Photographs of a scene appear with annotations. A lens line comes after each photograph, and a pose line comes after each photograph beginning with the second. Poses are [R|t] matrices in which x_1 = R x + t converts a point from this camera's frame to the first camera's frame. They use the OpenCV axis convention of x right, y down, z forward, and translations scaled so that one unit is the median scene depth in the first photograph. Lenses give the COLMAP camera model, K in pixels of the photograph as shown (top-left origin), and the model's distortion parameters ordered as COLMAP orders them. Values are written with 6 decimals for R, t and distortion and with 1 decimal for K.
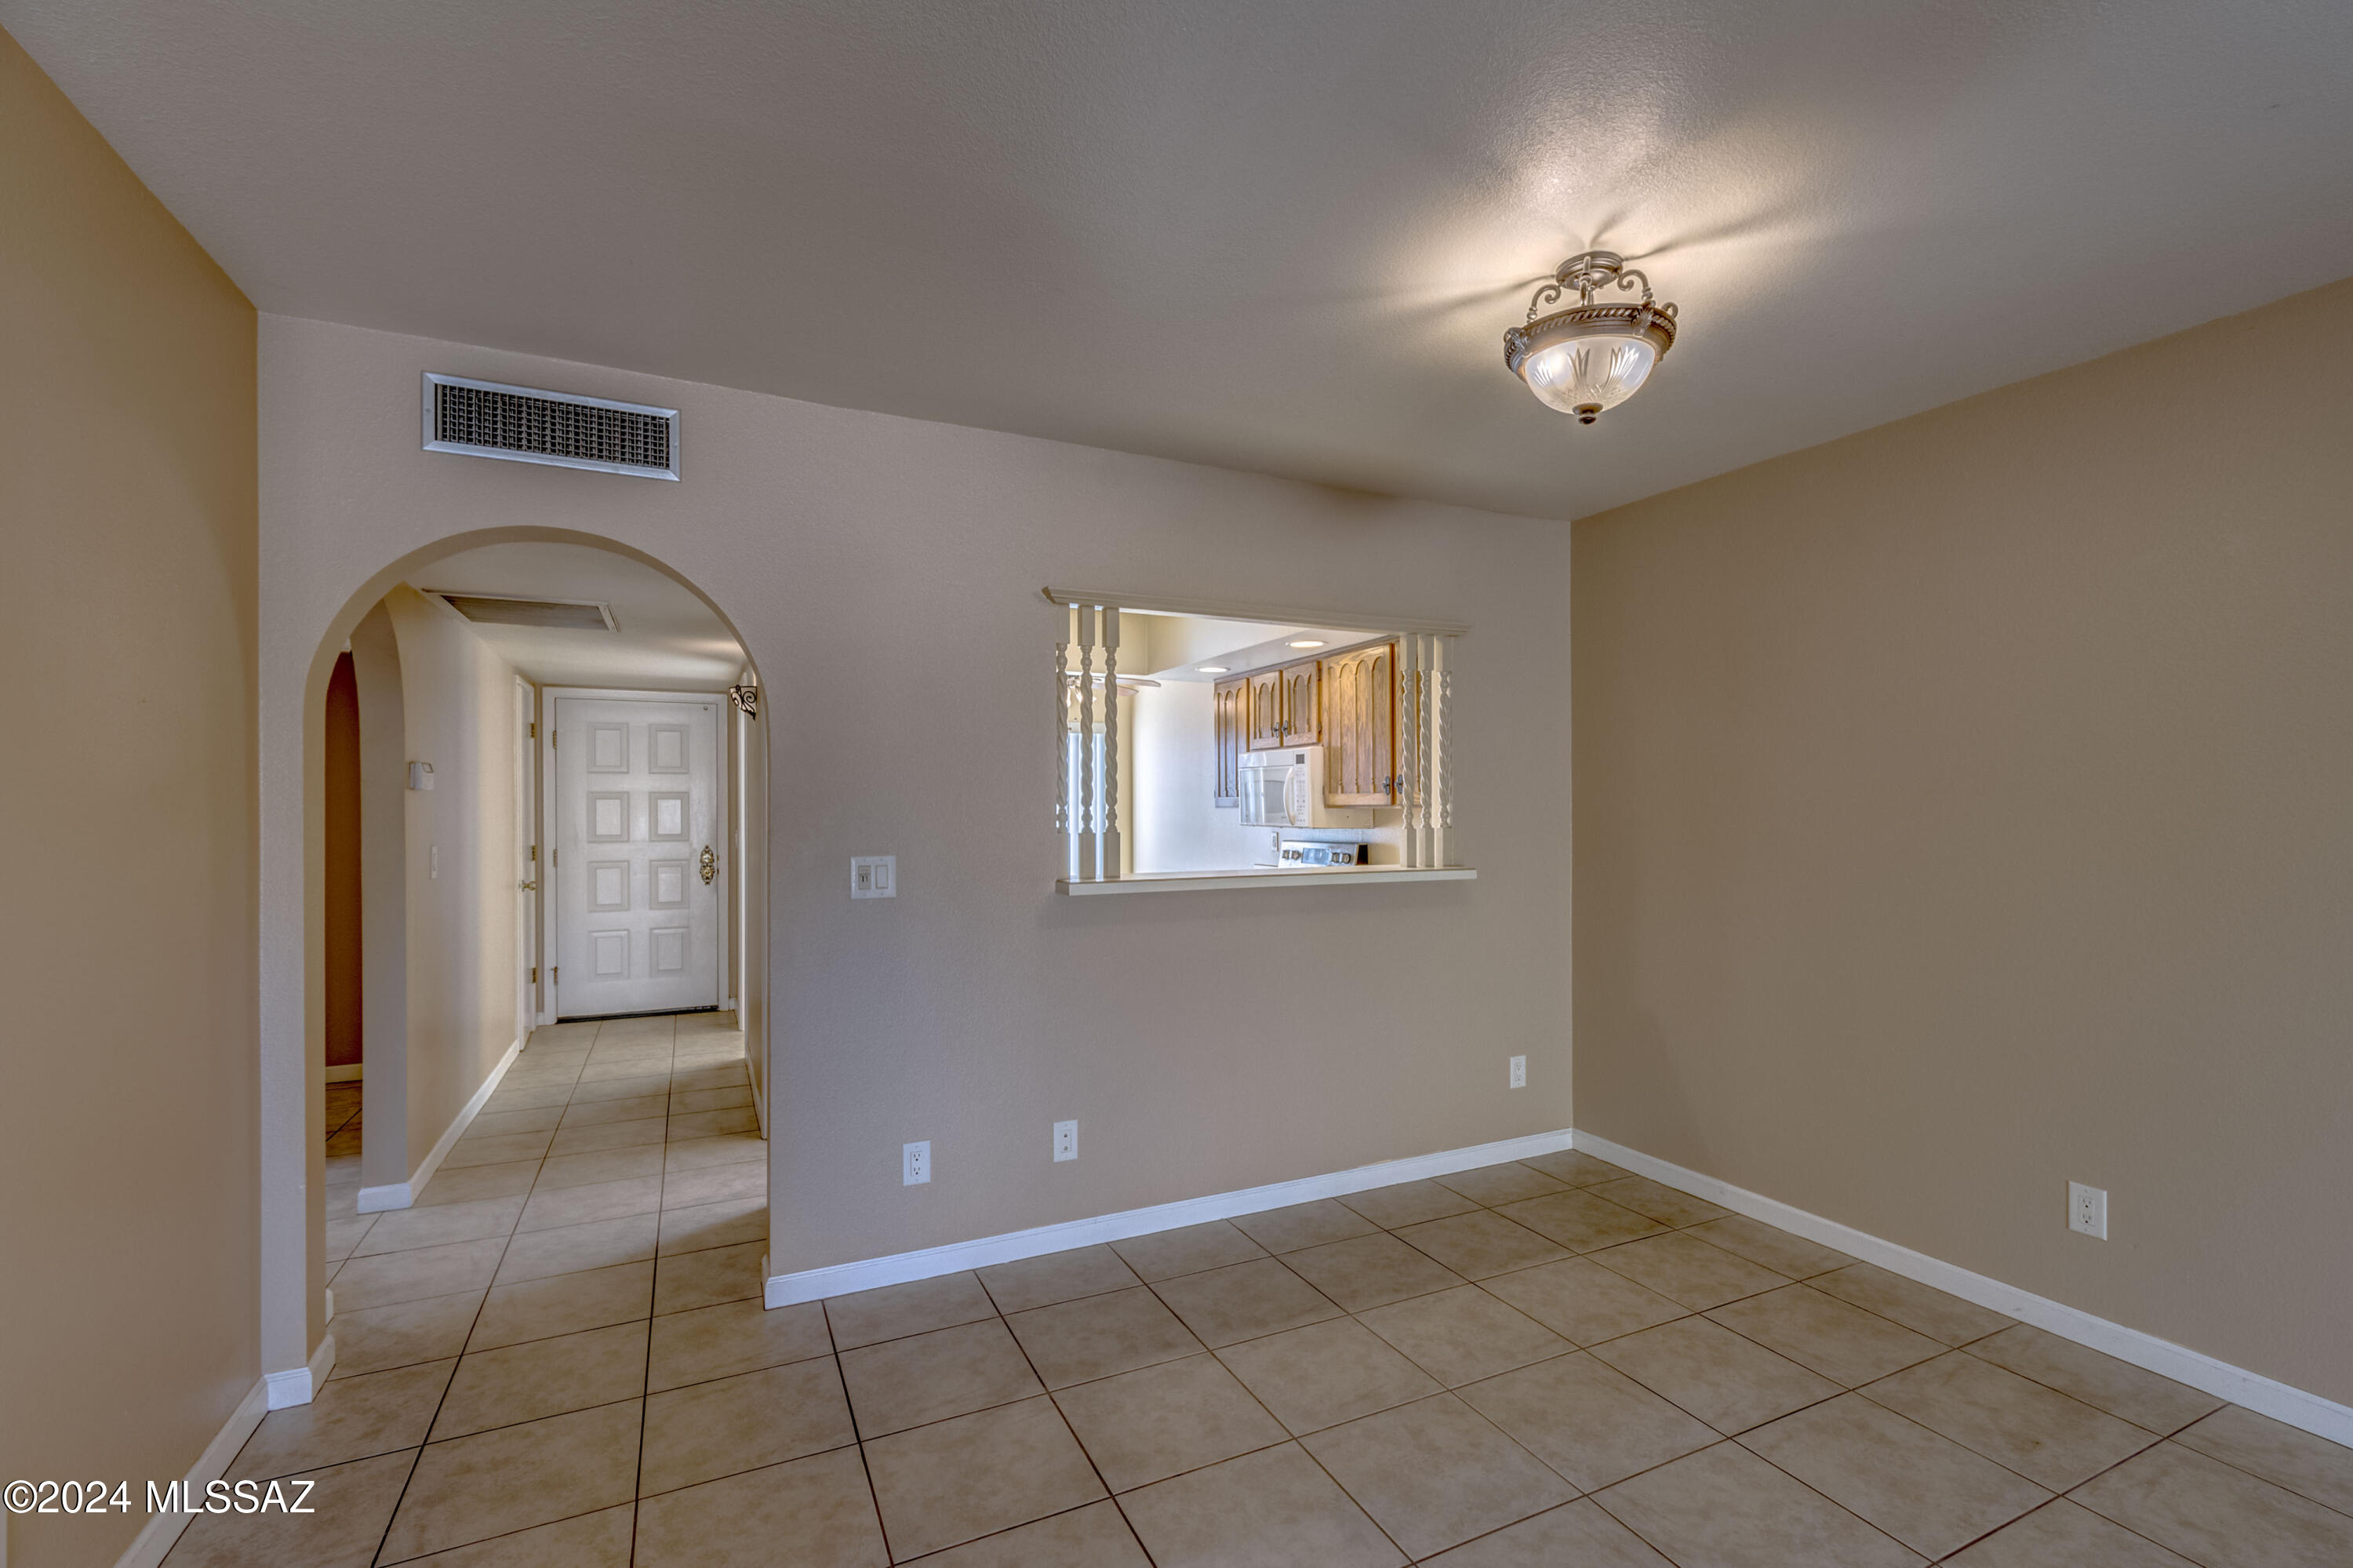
lens RADIAL K [[1034.3, 0, 1221.1], [0, 1034.3, 796.7], [0, 0, 1]] dist [-0.001388, 0.000037]
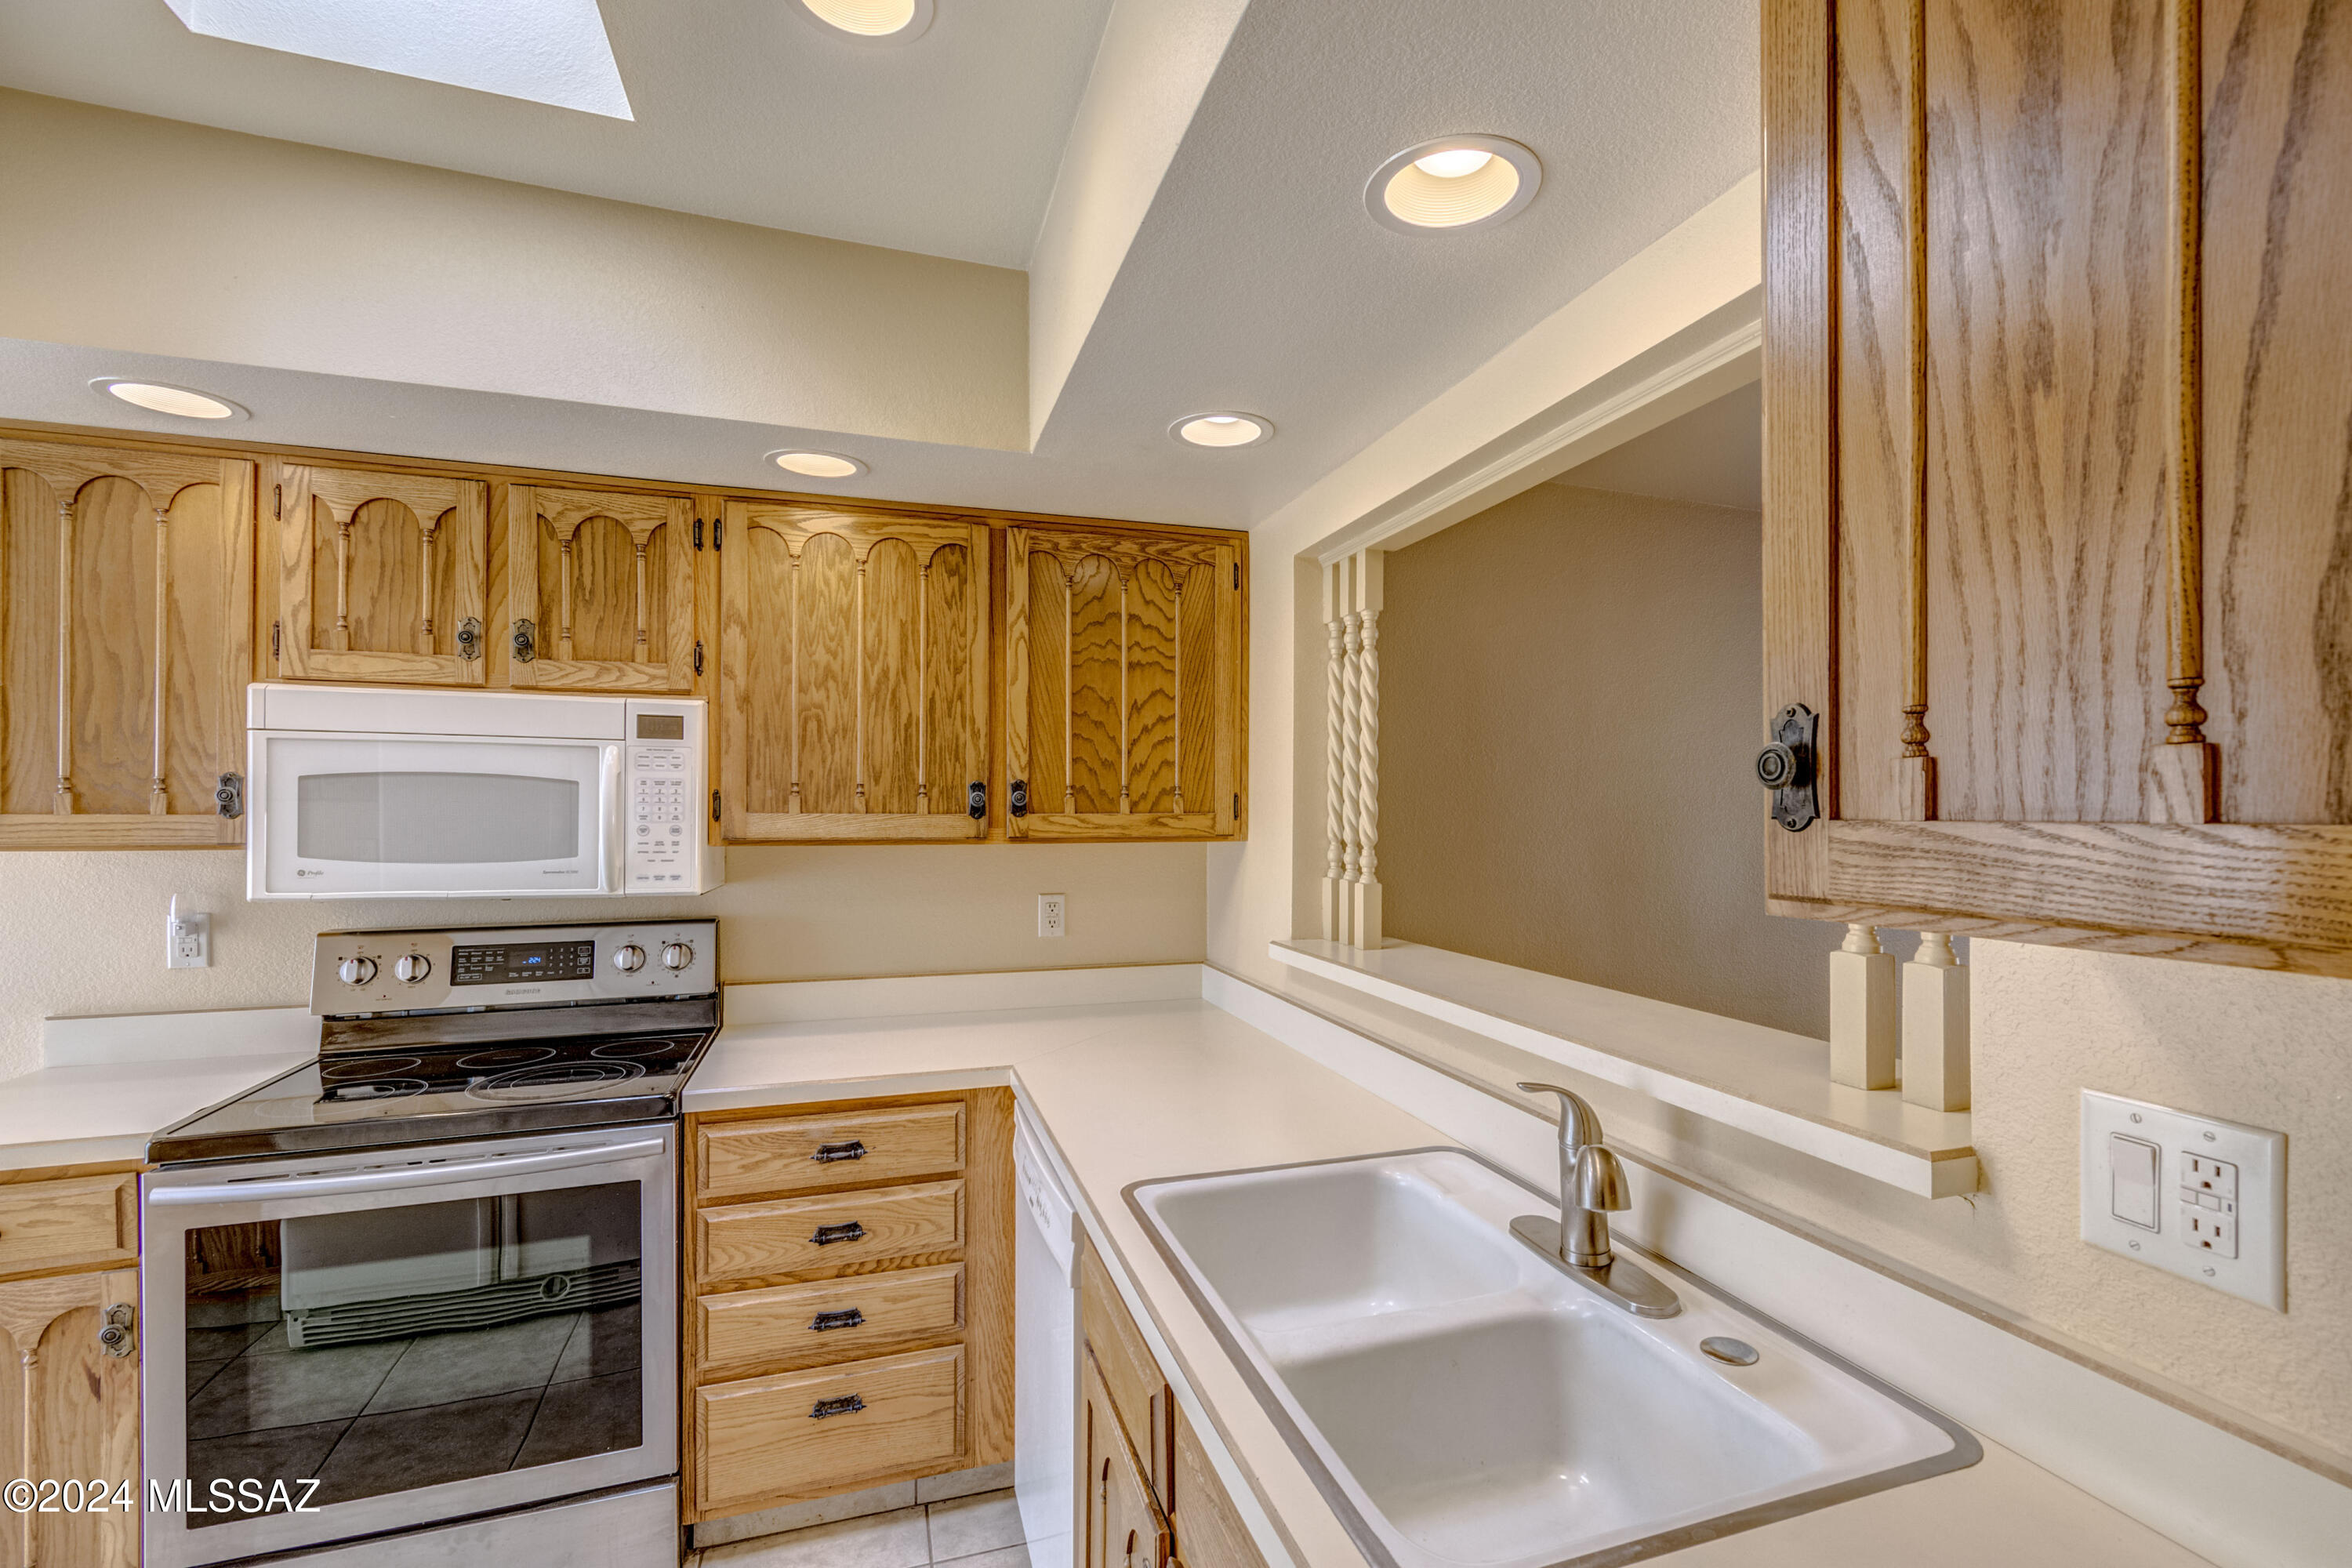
lens RADIAL K [[1015.6, 0, 1181.7], [0, 1015.6, 811.4], [0, 0, 1]] dist [-0.001822, -0.000587]
pose [[0.149349, 0.006018, 0.988766, -0.286888], [-0.002280, 0.999981, -0.005742, -0.001167], [-0.988782, -0.001397, 0.149360, 0.732915]]
